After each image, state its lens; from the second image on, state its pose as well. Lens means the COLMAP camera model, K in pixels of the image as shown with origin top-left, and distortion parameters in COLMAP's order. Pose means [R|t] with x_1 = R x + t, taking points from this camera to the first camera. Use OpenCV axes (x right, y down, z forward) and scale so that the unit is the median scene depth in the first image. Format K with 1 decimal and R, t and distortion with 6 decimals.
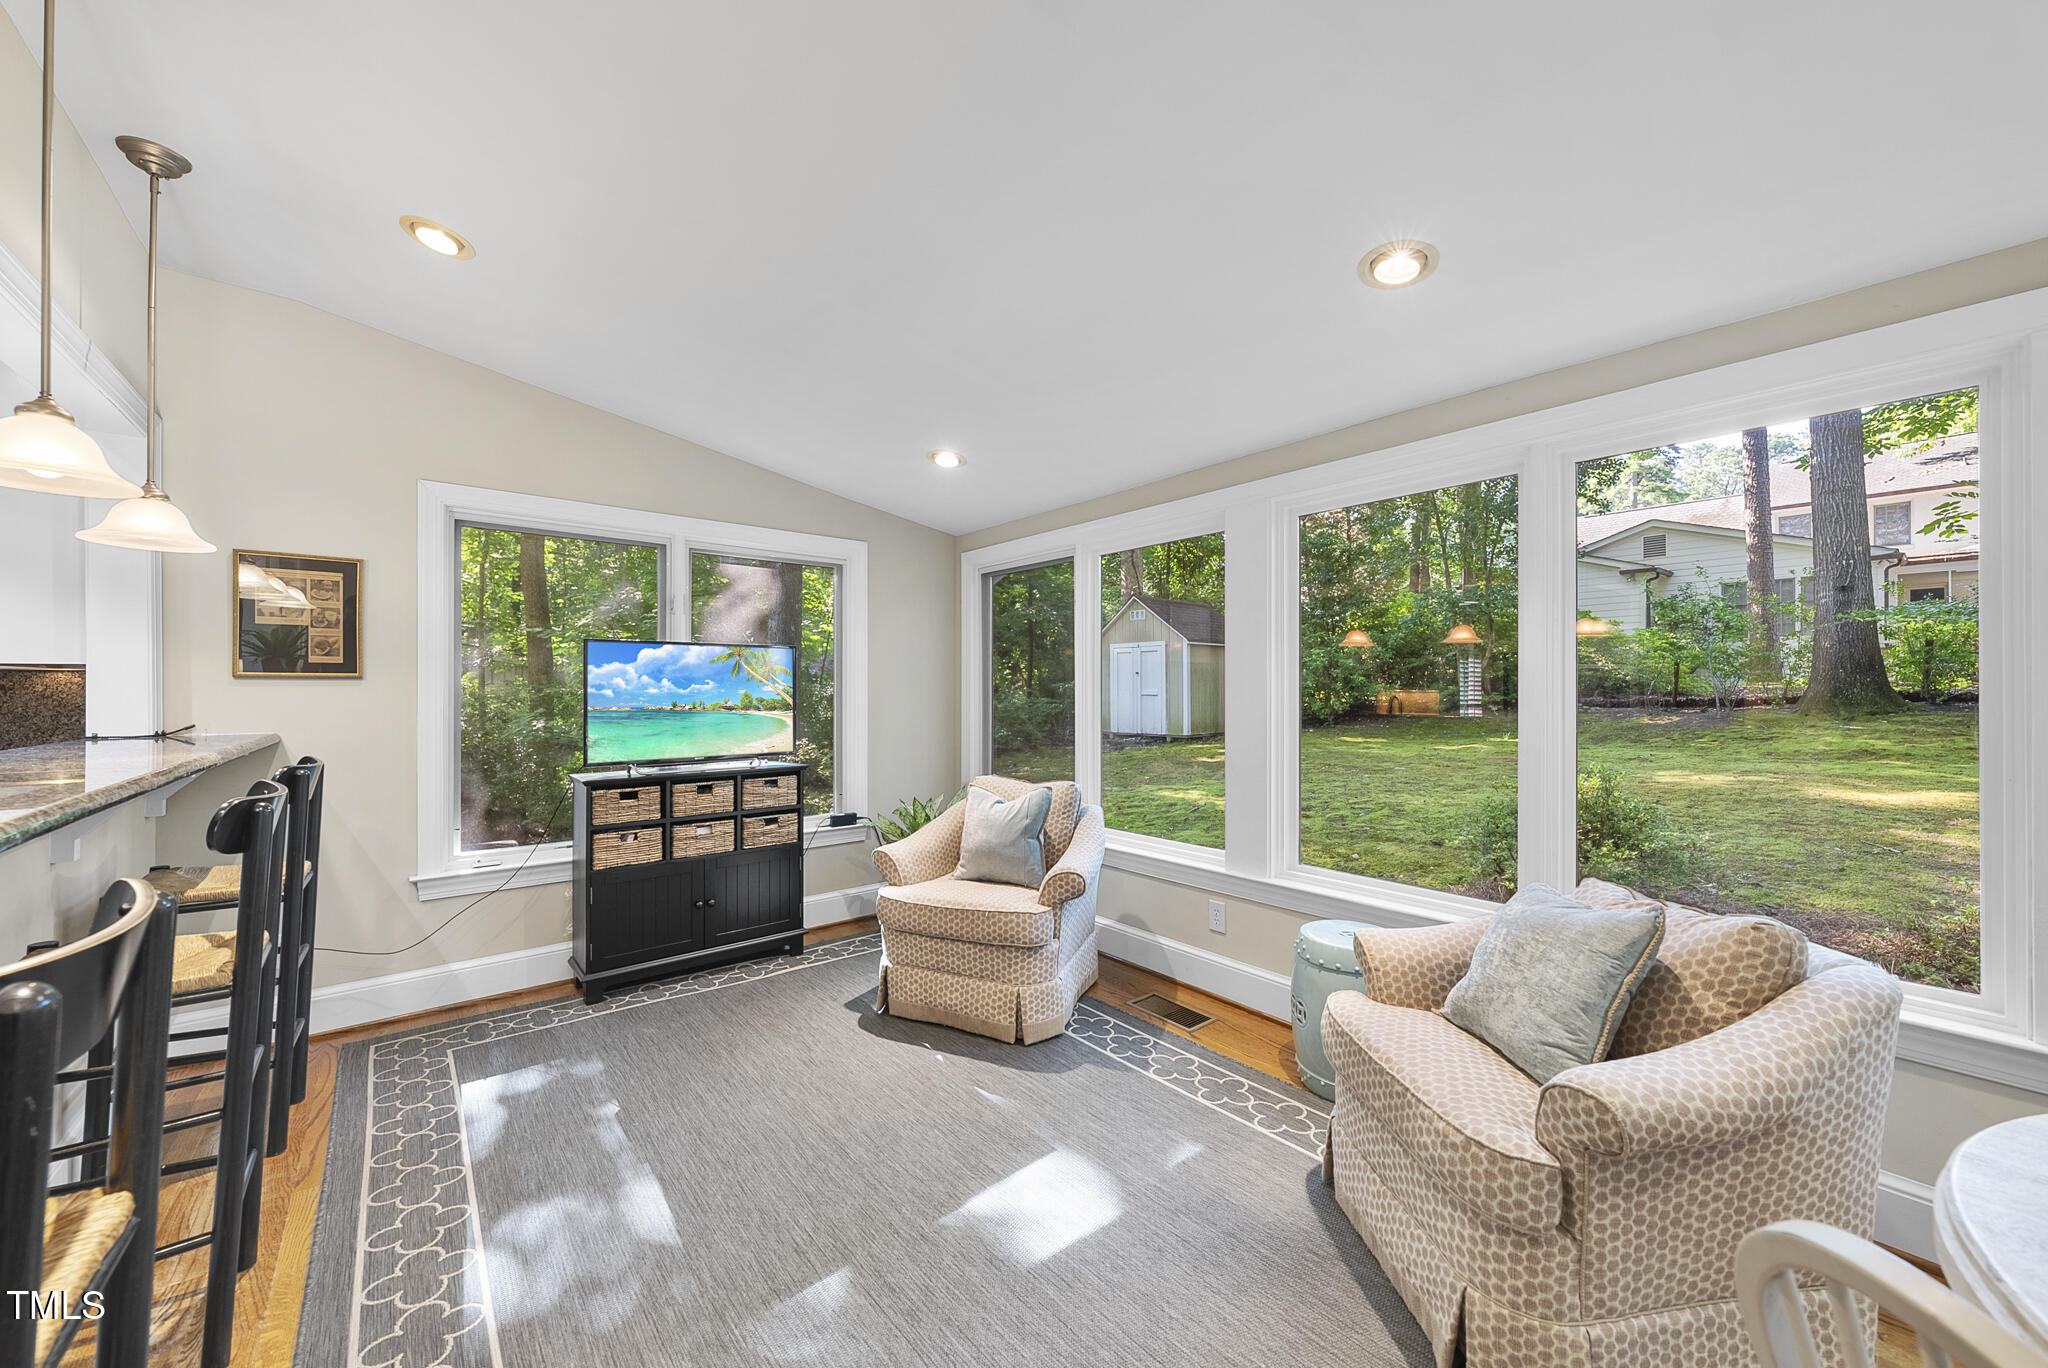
lens RADIAL K [[762.7, 0, 1015.3], [0, 762.7, 684.3], [0, 0, 1]] dist [-0.002624, 0.000010]
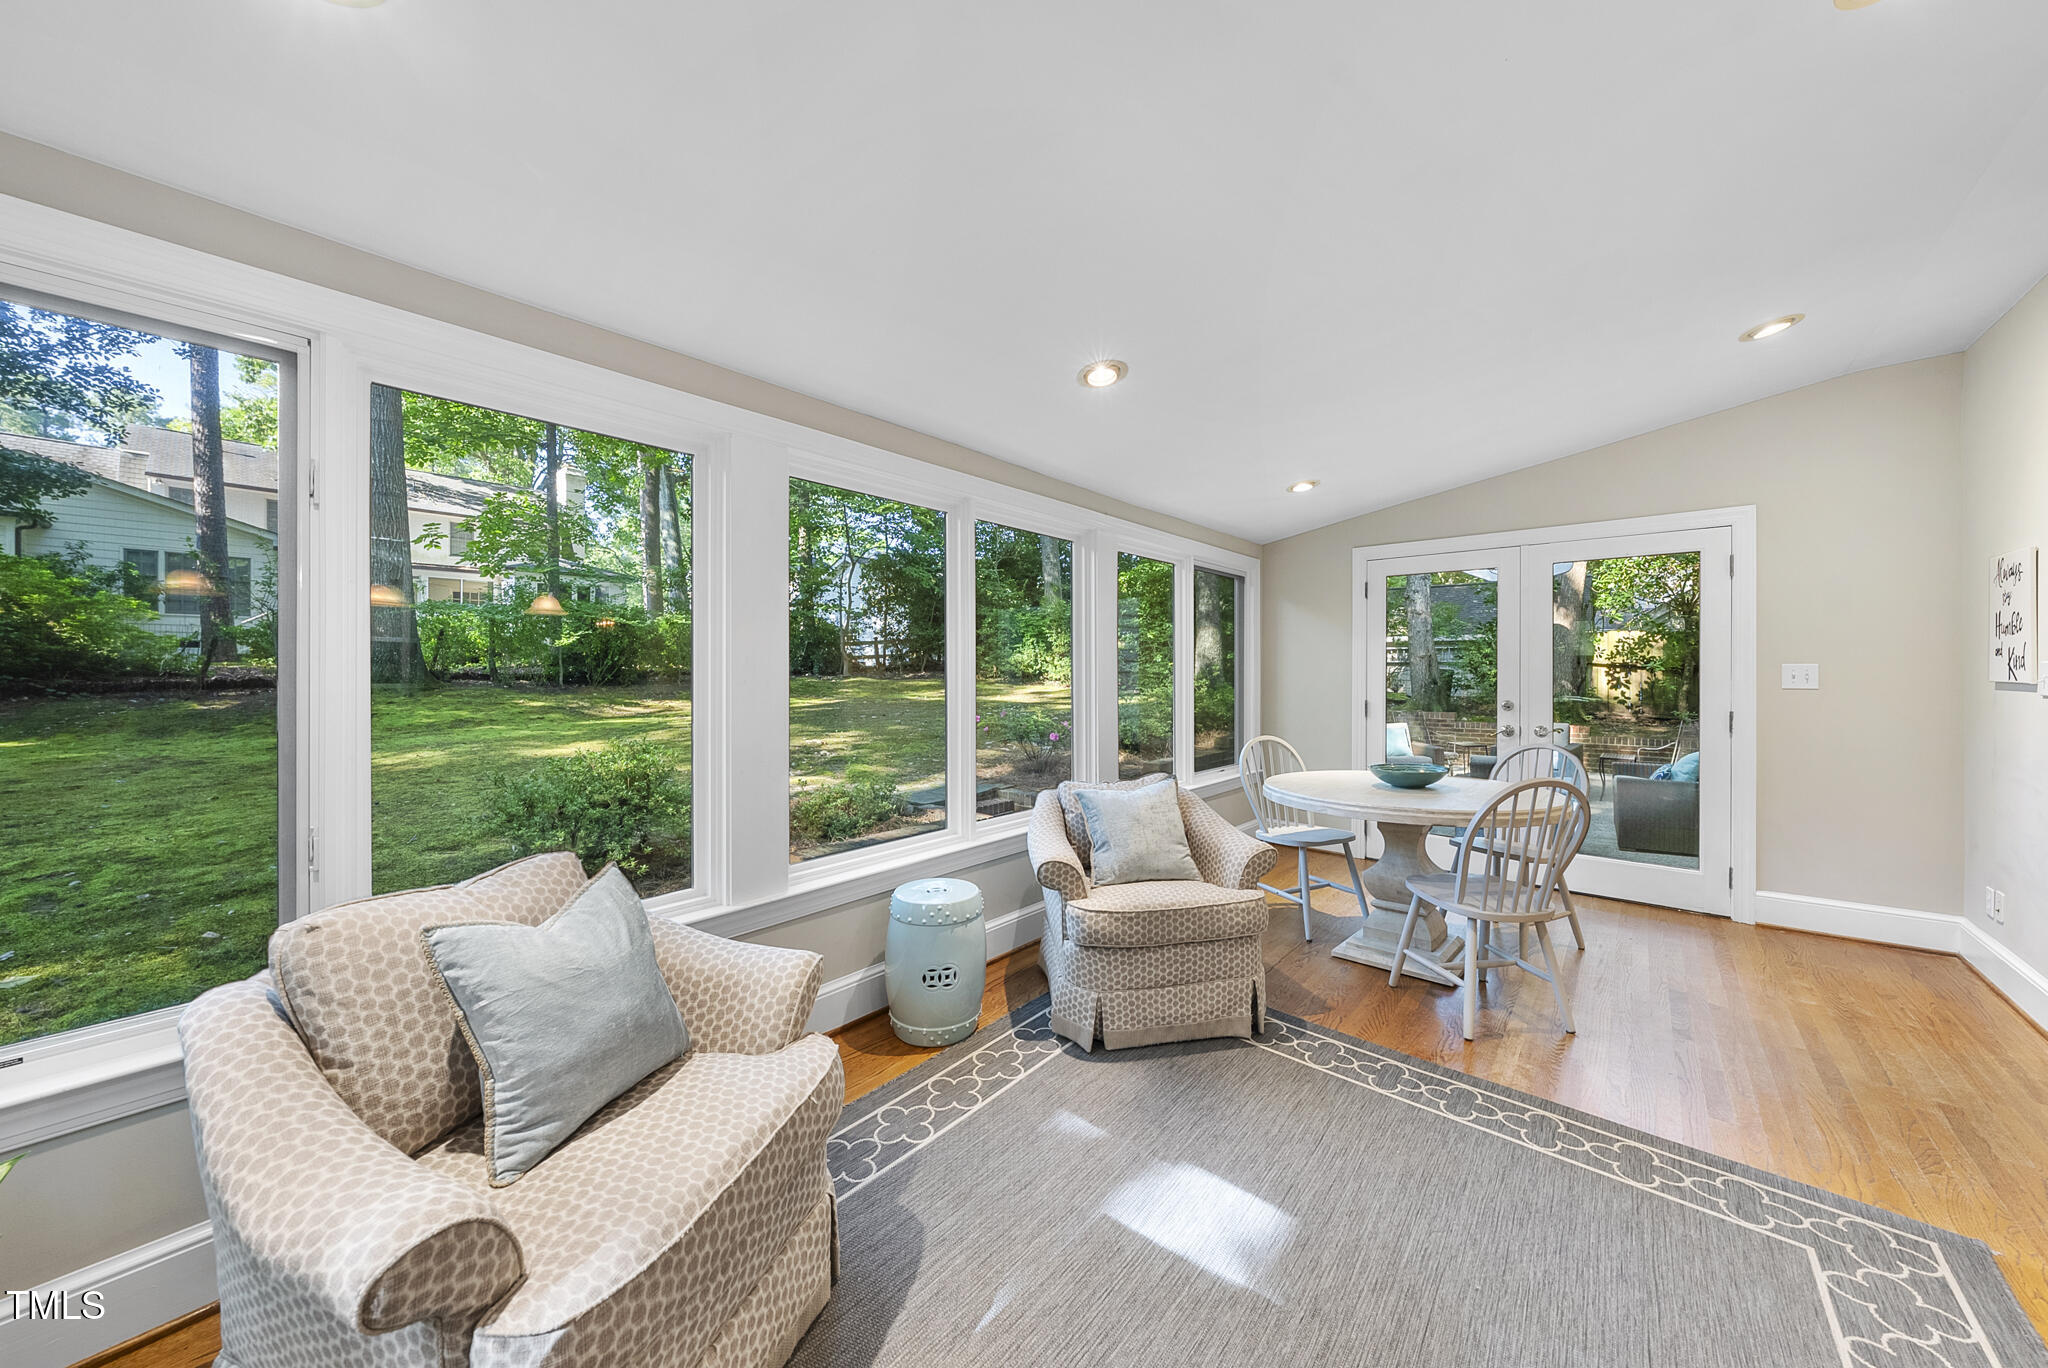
lens RADIAL K [[712.2, 0, 1034.9], [0, 712.2, 671.2], [0, 0, 1]] dist [-0.002106, 0.000399]
pose [[-0.191468, -0.000651, 0.981499, -0.487326], [-0.008158, 0.999966, -0.000928, 0.005278], [-0.981465, -0.008185, -0.191467, 0.848940]]
